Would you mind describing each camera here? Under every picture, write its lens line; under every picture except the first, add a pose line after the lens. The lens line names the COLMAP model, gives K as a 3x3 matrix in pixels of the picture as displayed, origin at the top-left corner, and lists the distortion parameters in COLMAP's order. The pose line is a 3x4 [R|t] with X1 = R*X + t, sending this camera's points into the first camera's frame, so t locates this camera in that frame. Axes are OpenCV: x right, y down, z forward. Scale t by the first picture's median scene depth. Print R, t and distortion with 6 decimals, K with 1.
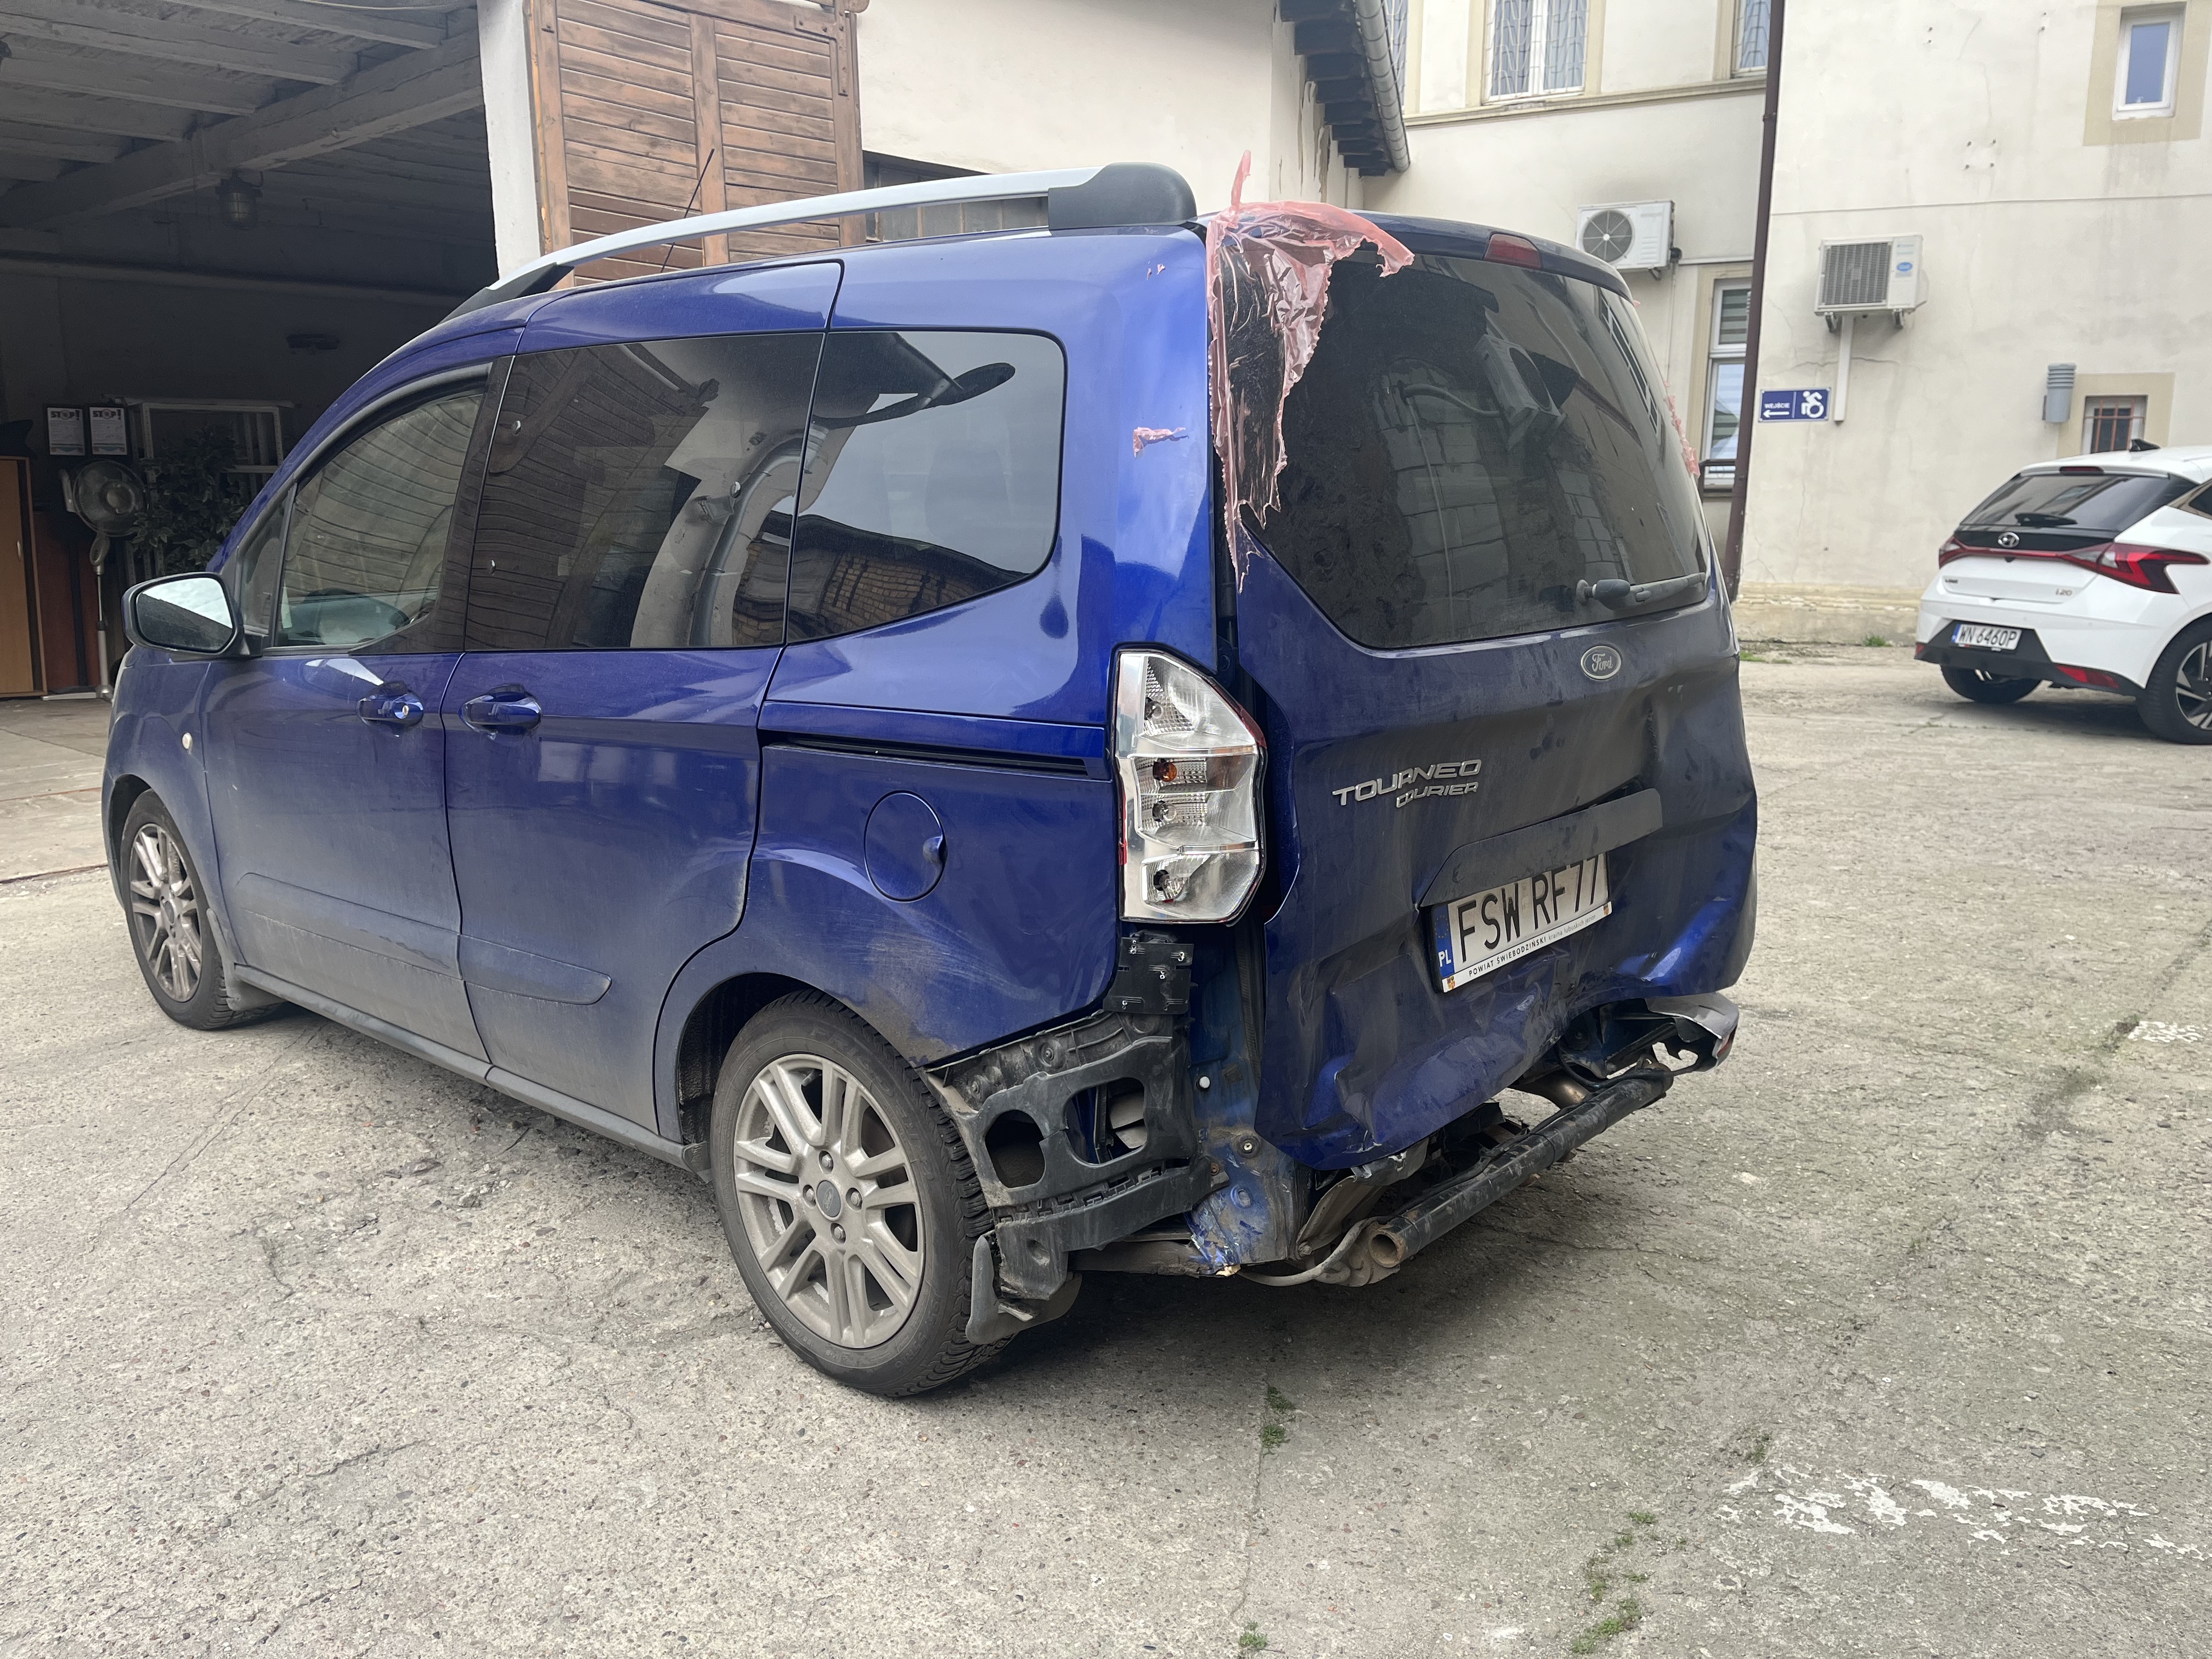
lens RADIAL K [[1634.8, 0, 1072.6], [0, 1634.8, 824.7], [0, 0, 1]] dist [0.046409, -0.063812]
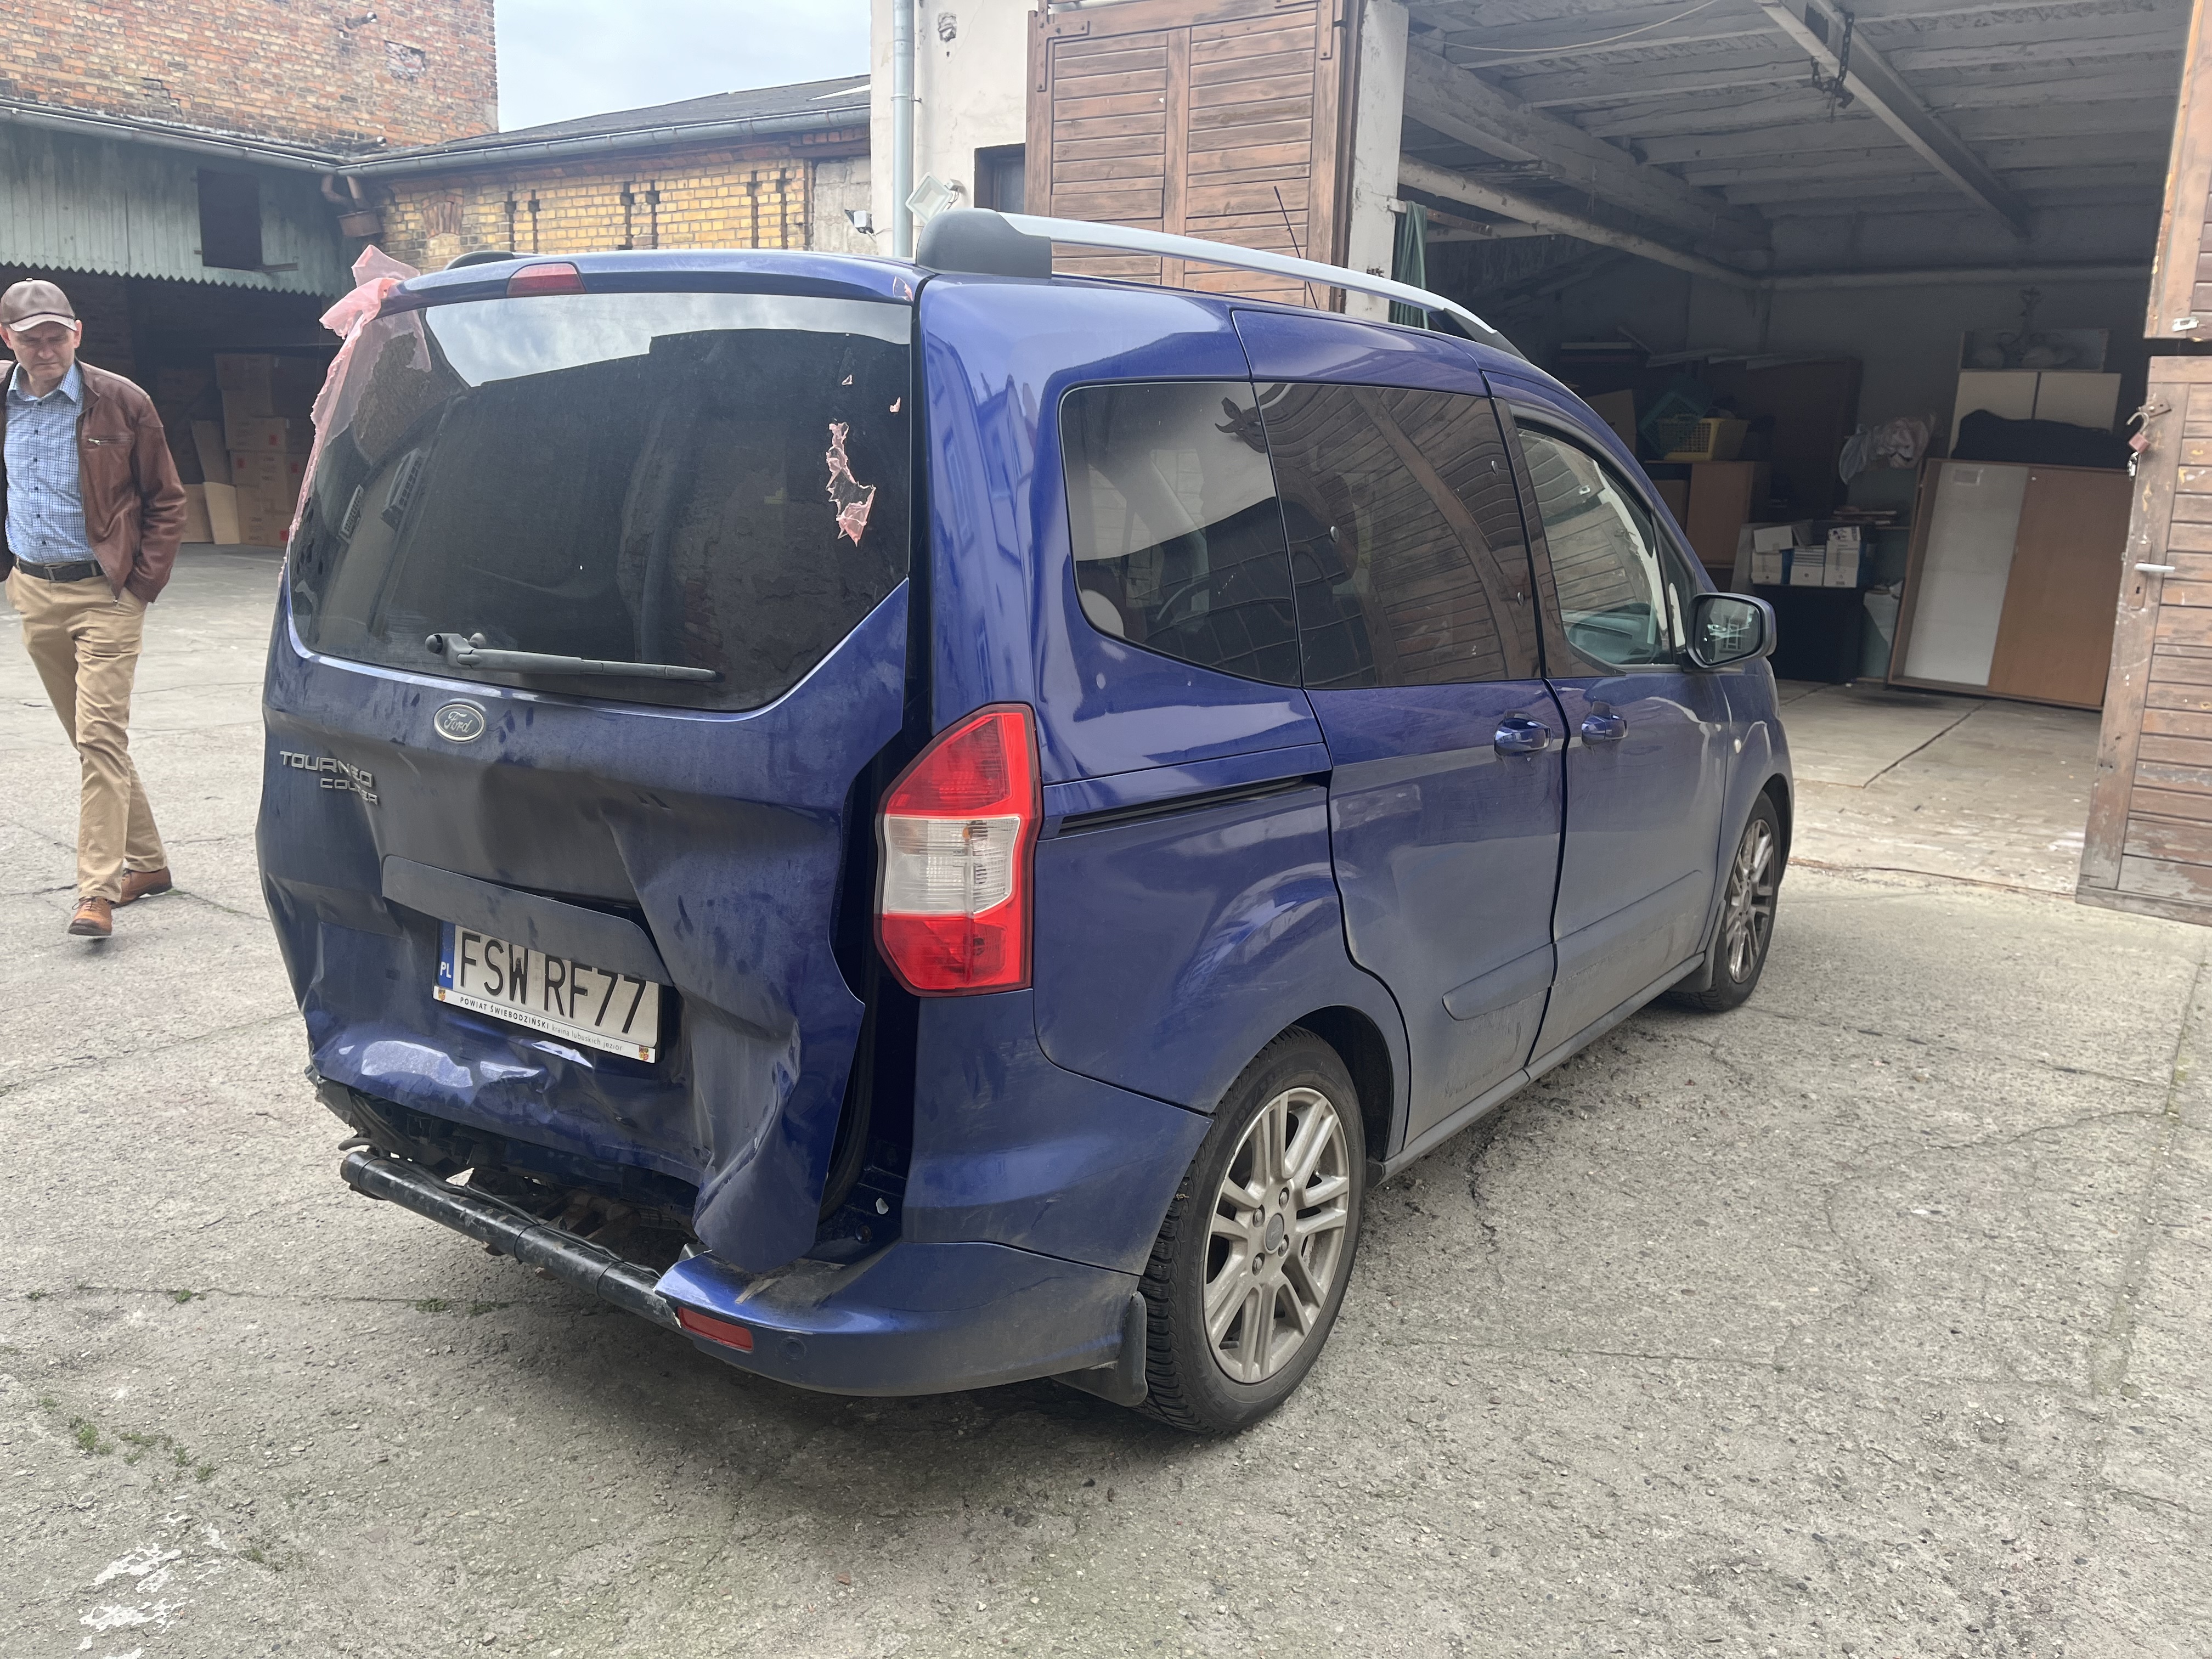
lens RADIAL K [[1634.8, 0, 1072.6], [0, 1634.8, 824.7], [0, 0, 1]] dist [0.046409, -0.063812]
pose [[0.132199, 0.222917, -0.965832, 1.185072], [-0.229738, 0.954742, 0.188911, -0.276924], [0.964232, 0.196915, 0.177428, 1.099592]]
